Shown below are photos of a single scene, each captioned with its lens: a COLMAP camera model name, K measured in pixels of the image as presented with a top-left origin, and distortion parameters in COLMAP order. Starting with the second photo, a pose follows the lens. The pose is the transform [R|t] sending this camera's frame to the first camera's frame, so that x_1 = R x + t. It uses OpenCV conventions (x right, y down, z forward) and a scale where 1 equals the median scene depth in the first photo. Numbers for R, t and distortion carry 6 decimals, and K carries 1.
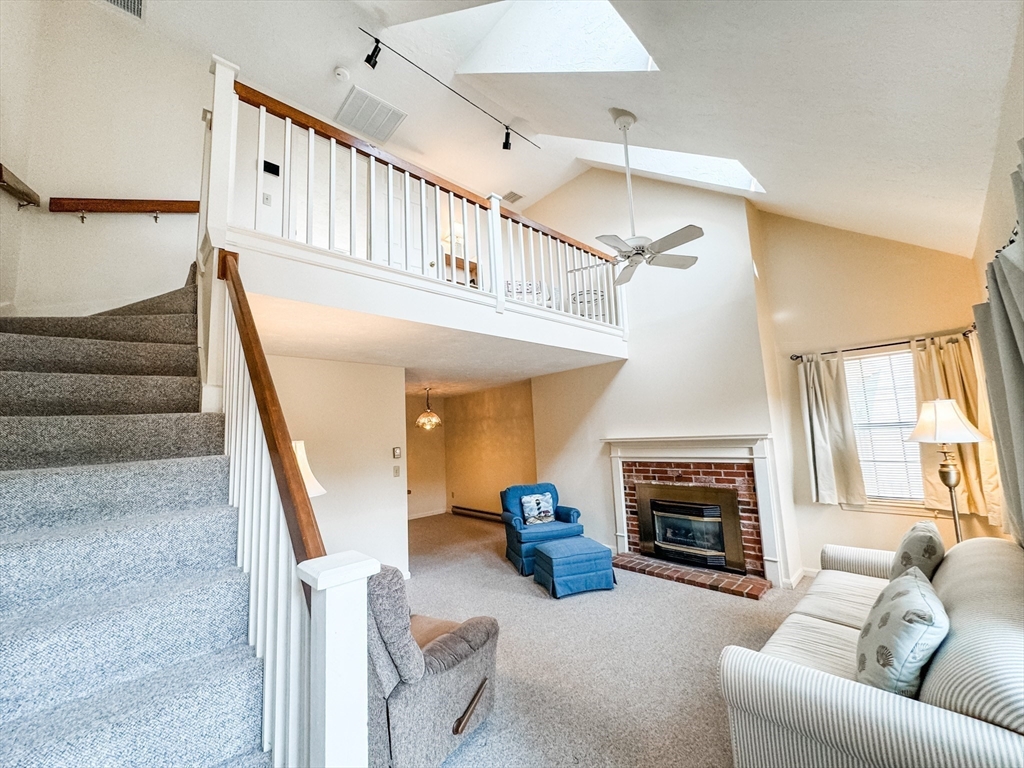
lens RADIAL K [[409.2, 0, 514.2], [0, 409.2, 380.8], [0, 0, 1]] dist [-0.002682, 0.000460]
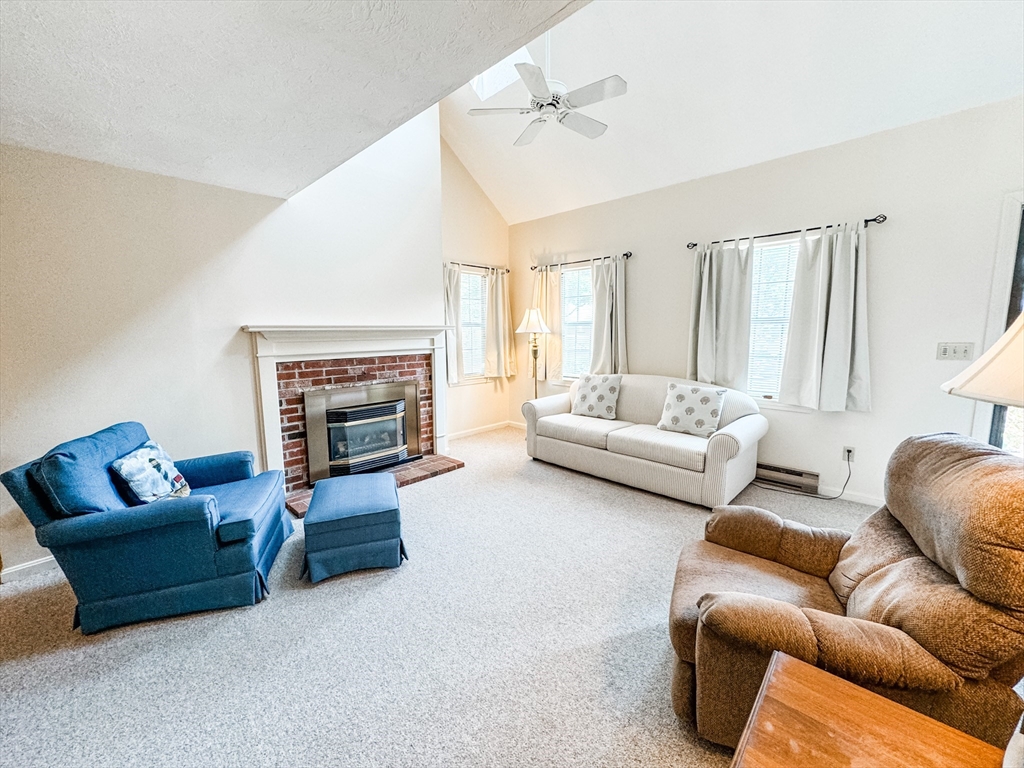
lens RADIAL K [[409.2, 0, 509.8], [0, 409.2, 385.9], [0, 0, 1]] dist [-0.002682, 0.000460]
pose [[-0.044075, -0.092311, 0.994754, -0.419379], [-0.122149, 0.988749, 0.086342, 0.145969], [-0.991533, -0.117702, -0.054854, 0.733874]]
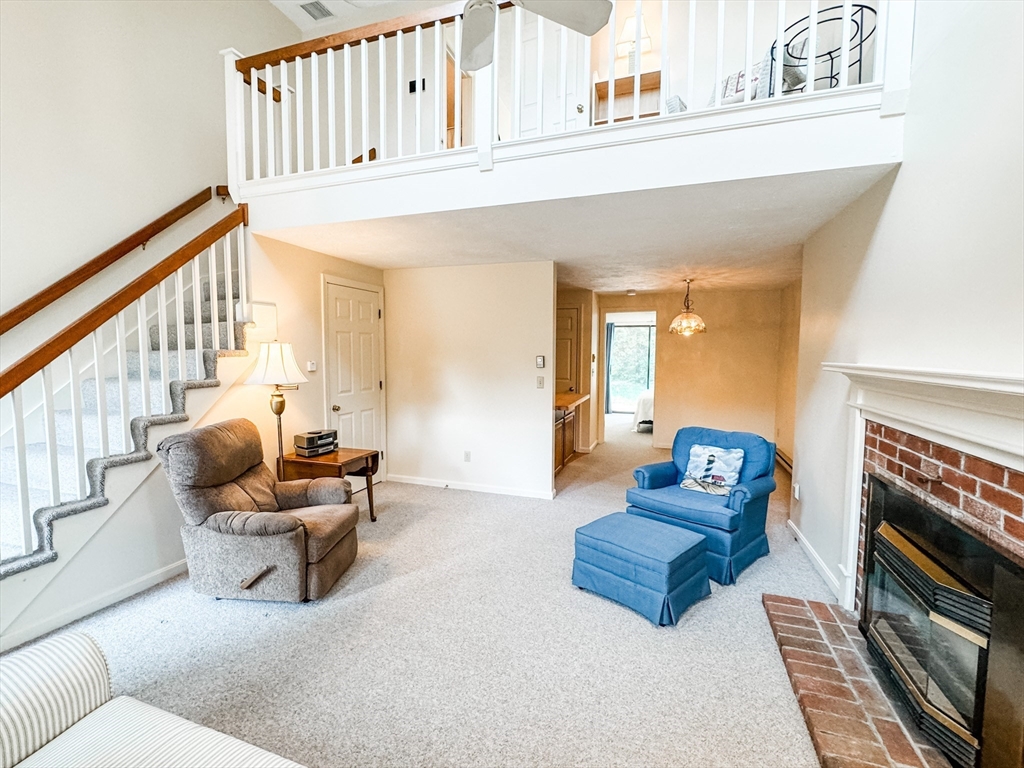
lens RADIAL K [[456.7, 0, 511.5], [0, 456.7, 384.6], [0, 0, 1]] dist [-0.002002, 0.000416]
pose [[0.457708, 0.111733, -0.882054, 0.561918], [0.090191, 0.981120, 0.171083, 0.049296], [0.884516, -0.157859, 0.438989, 0.505477]]
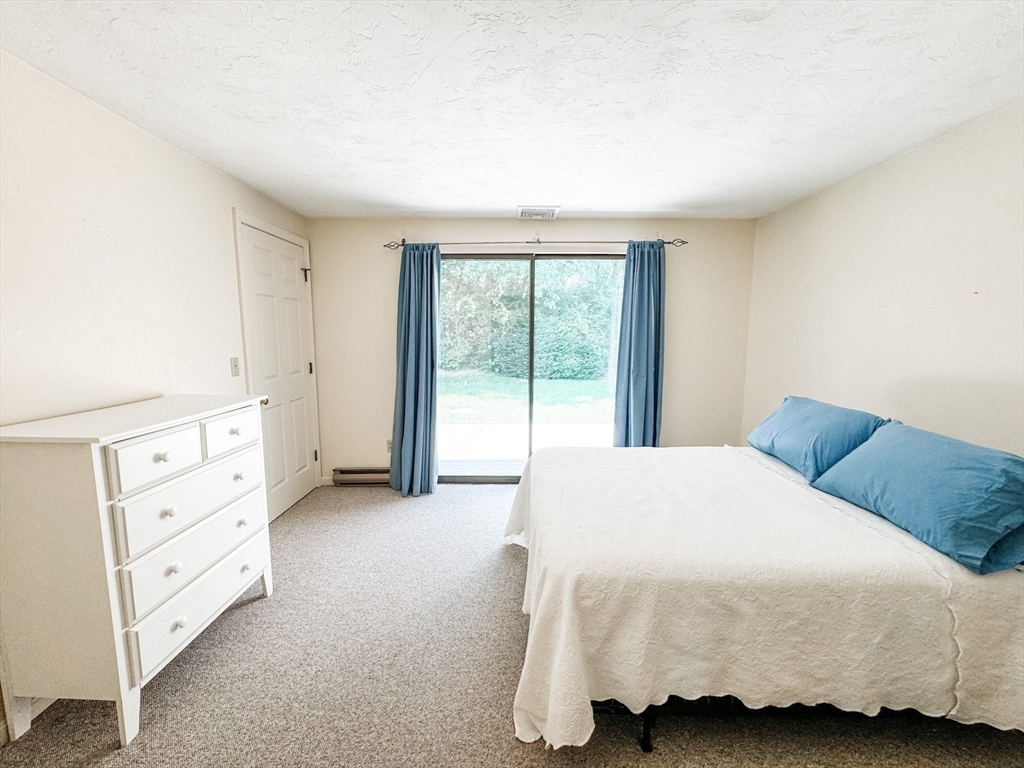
lens RADIAL K [[409.2, 0, 511.7], [0, 409.2, 381.9], [0, 0, 1]] dist [-0.002682, 0.000460]
pose [[0.721243, 0.128873, -0.680588, -0.634660], [0.052140, 0.969652, 0.238863, 0.259238], [0.690717, -0.207764, 0.692636, 1.549201]]
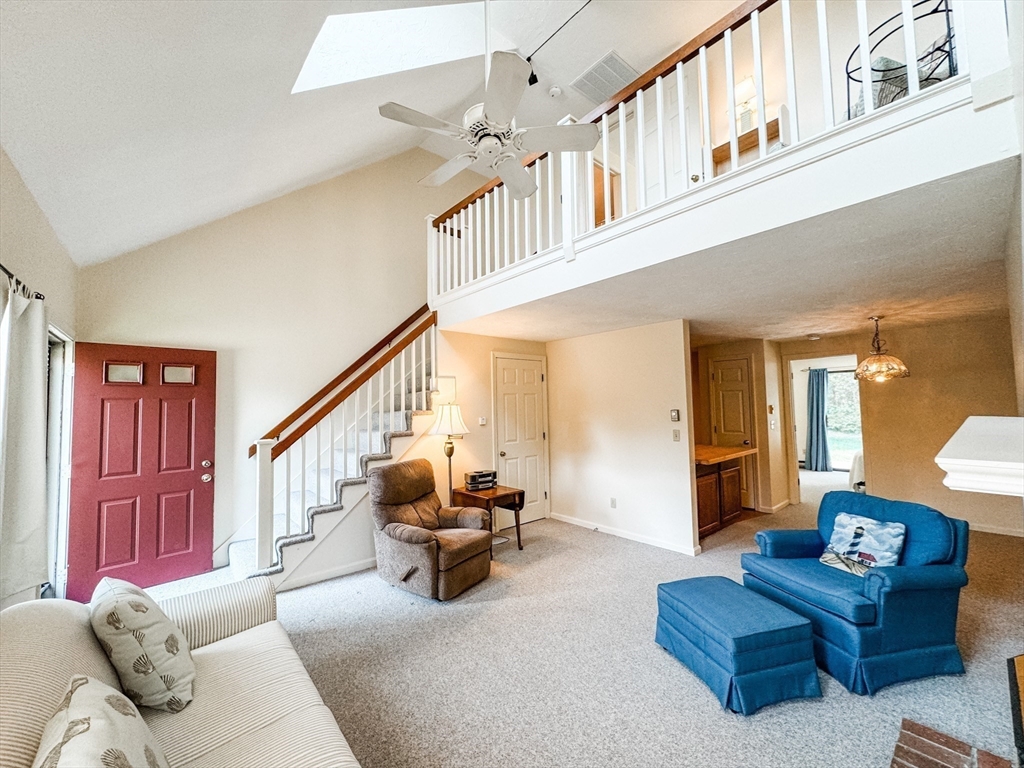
lens RADIAL K [[409.2, 0, 509.4], [0, 409.2, 384.3], [0, 0, 1]] dist [-0.002682, 0.000460]
pose [[-0.051759, -0.006080, -0.998641, 0.646532], [0.152678, 0.988178, -0.013929, 0.063215], [0.986920, -0.153191, -0.050219, 0.694267]]
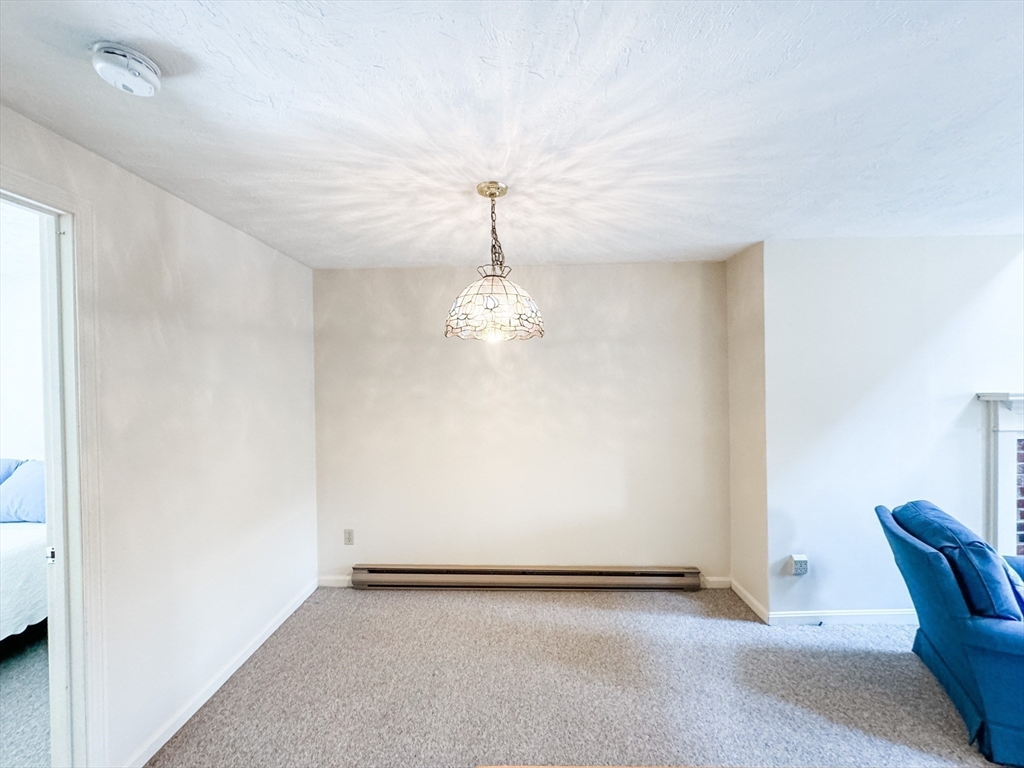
lens RADIAL K [[409.2, 0, 509.3], [0, 409.2, 376.5], [0, 0, 1]] dist [-0.002682, 0.000460]
pose [[0.705170, 0.036833, 0.708081, -0.567671], [-0.113185, 0.991691, 0.061135, 0.175680], [-0.699946, -0.123255, 0.703480, 1.189748]]
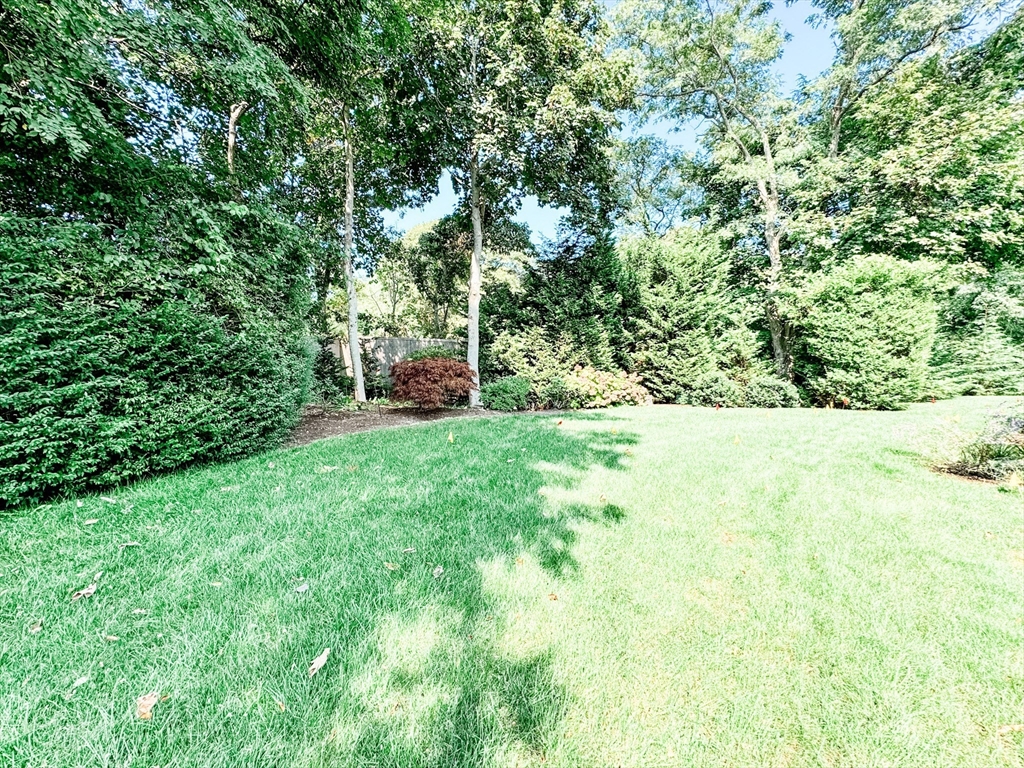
lens RADIAL K [[409.2, 0, 512.8], [0, 409.2, 377.7], [0, 0, 1]] dist [-0.002682, 0.000460]
pose [[0.991252, -0.004818, 0.131894, -1.946680], [-0.022285, 0.978875, 0.203242, 0.643481], [-0.130087, -0.204403, 0.970205, 3.207894]]
